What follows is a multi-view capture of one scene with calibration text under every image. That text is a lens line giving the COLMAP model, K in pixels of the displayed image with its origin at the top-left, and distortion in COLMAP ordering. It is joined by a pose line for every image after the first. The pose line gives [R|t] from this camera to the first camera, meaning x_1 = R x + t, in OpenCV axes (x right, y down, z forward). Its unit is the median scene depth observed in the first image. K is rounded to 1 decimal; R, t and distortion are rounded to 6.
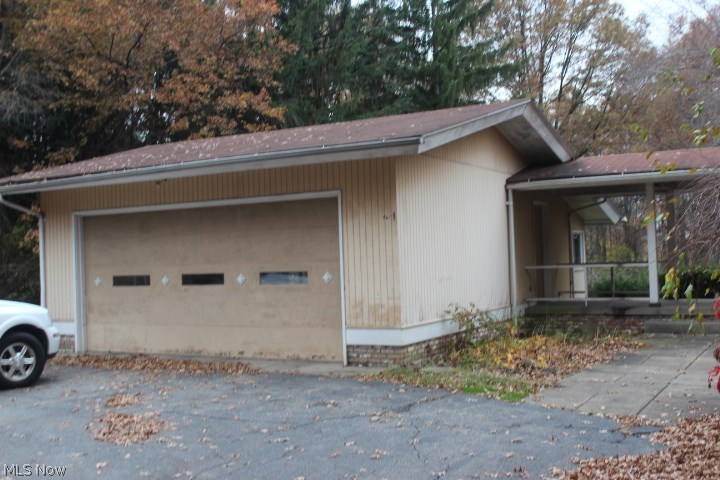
lens RADIAL K [[805.5, 0, 359.1], [0, 805.5, 237.3], [0, 0, 1]] dist [-0.097060, 0.000000]
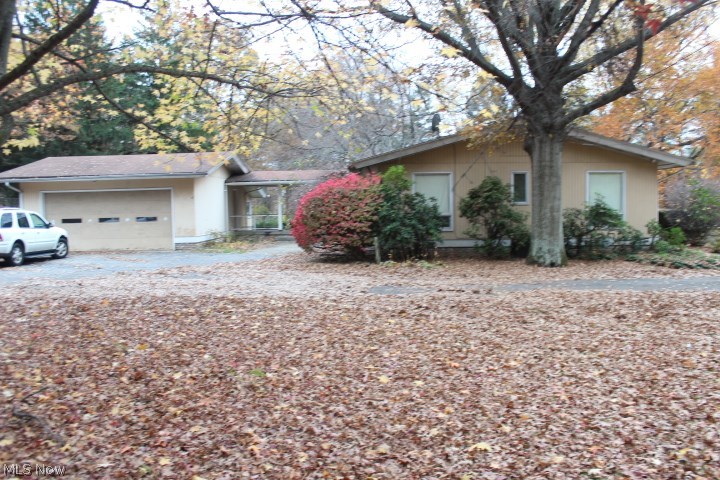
lens RADIAL K [[621.9, 0, 359.3], [0, 621.9, 239.0], [0, 0, 1]] dist [-0.013835, -0.002904]
pose [[0.884992, -0.011526, 0.465464, -0.396075], [-0.021930, 0.997552, 0.066397, -0.033091], [-0.465090, -0.068968, 0.882573, -1.049808]]
